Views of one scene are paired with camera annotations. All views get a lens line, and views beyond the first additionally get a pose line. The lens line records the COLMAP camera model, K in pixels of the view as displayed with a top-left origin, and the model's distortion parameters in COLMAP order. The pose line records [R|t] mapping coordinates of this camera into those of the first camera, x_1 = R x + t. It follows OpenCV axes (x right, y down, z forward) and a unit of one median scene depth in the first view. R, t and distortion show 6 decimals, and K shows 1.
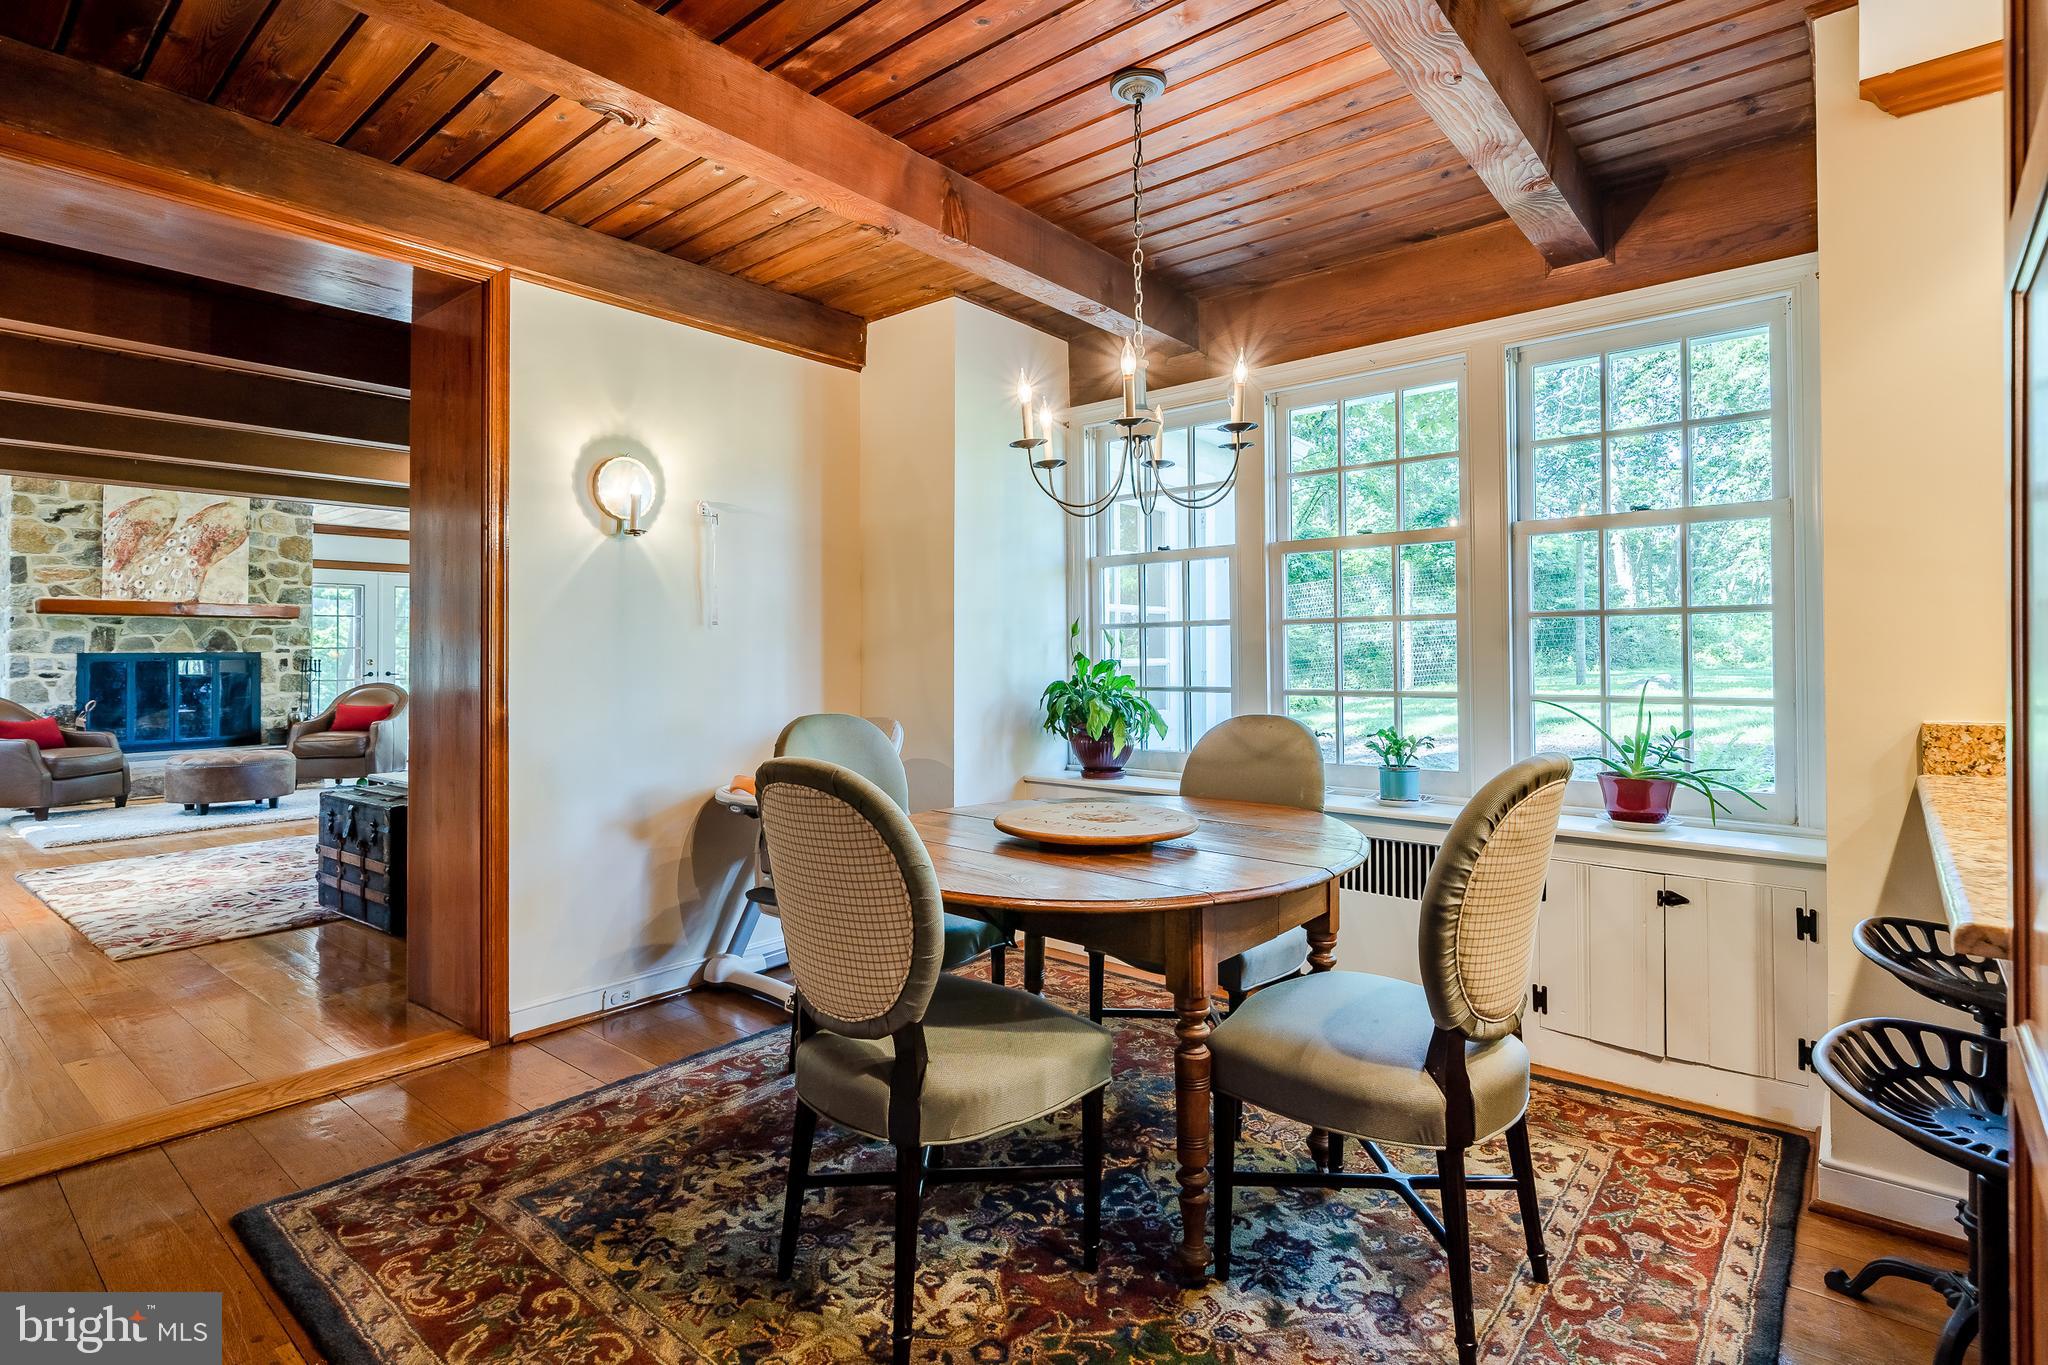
lens RADIAL K [[1024.9, 0, 1018.6], [0, 1024.9, 636.8], [0, 0, 1]] dist [-0.001627, -0.000035]
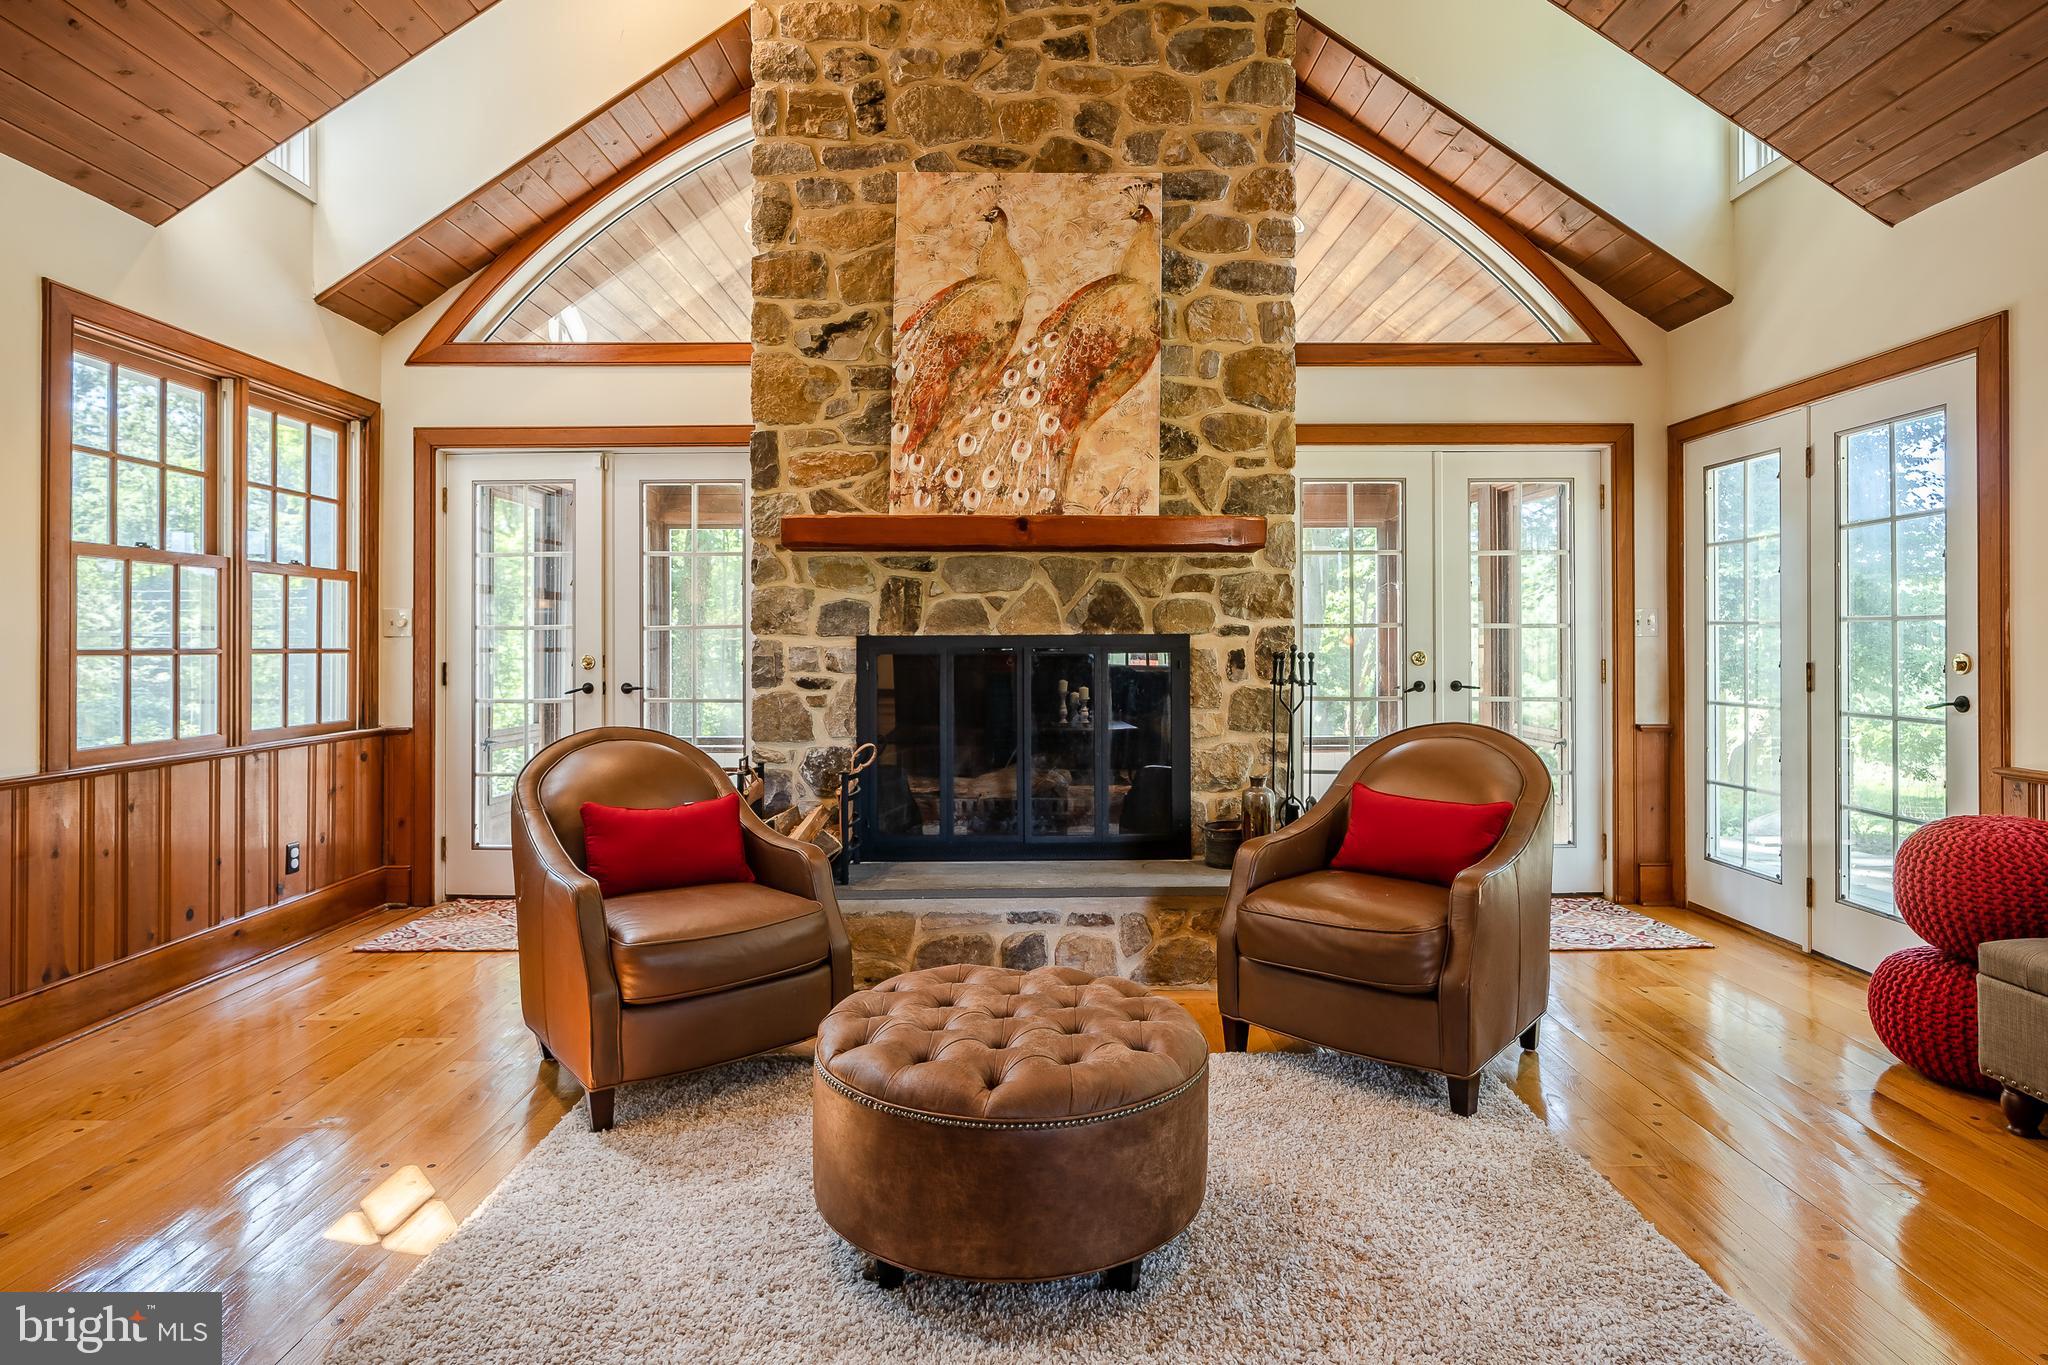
lens RADIAL K [[1049.2, 0, 1022.3], [0, 1049.2, 644.3], [0, 0, 1]] dist [0.000721, 0.000176]
pose [[0.633660, -0.000125, -0.773611, -0.495566], [0.010396, 0.999911, 0.008354, 0.016151], [0.773541, -0.013337, 0.633605, 0.739733]]
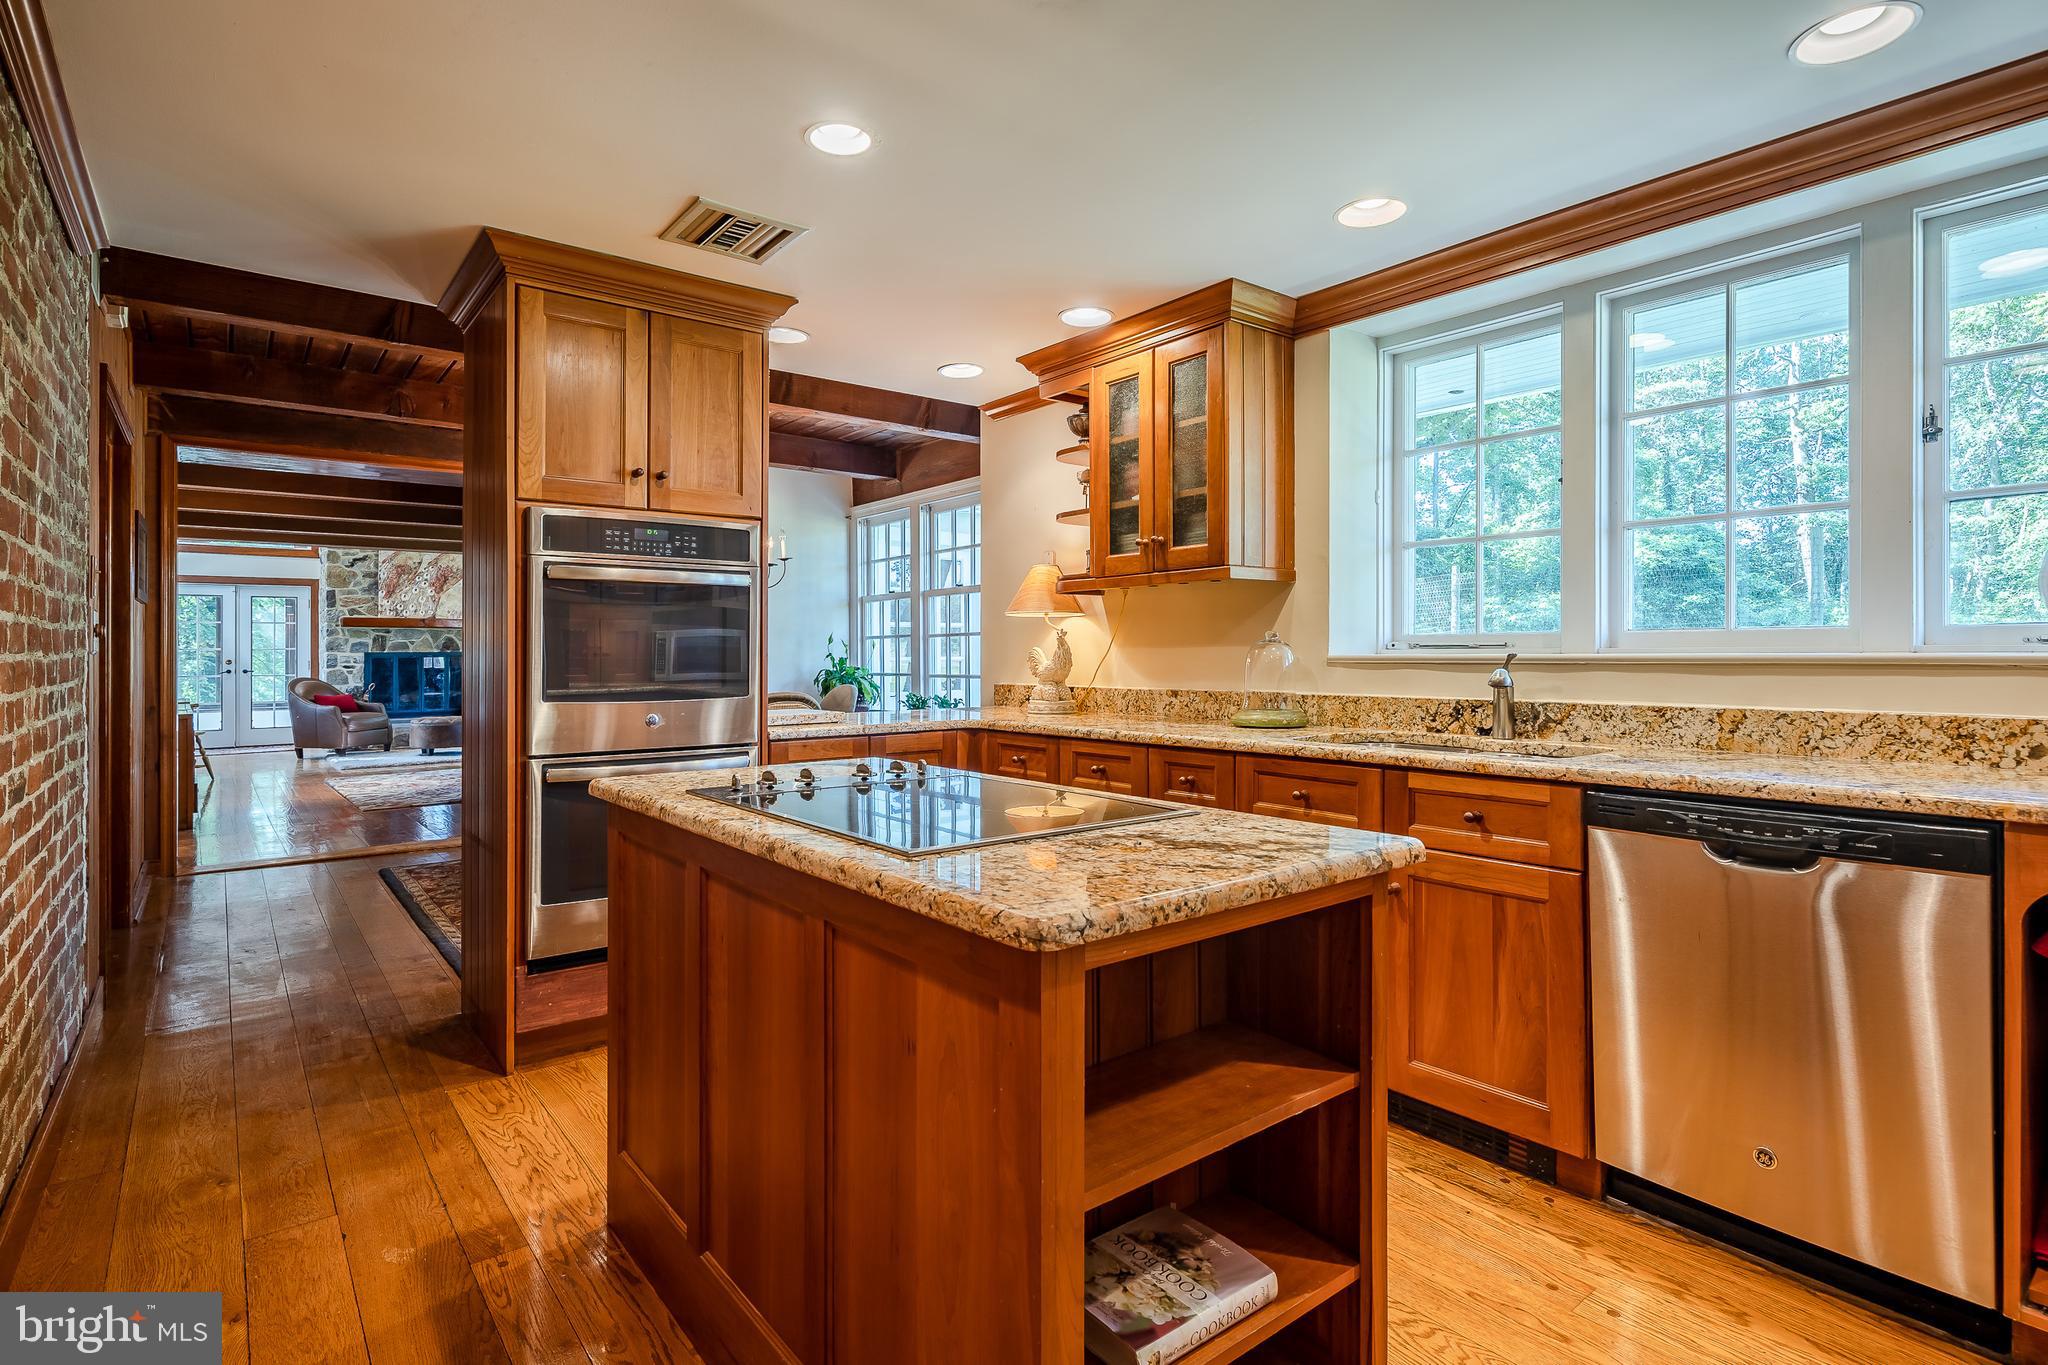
lens RADIAL K [[1049.2, 0, 1022.3], [0, 1049.2, 644.3], [0, 0, 1]] dist [0.000721, 0.000176]
pose [[0.979083, -0.000197, -0.203462, 0.354817], [0.001616, 0.999976, 0.006807, -0.005184], [0.203456, -0.006994, 0.979059, -0.329195]]
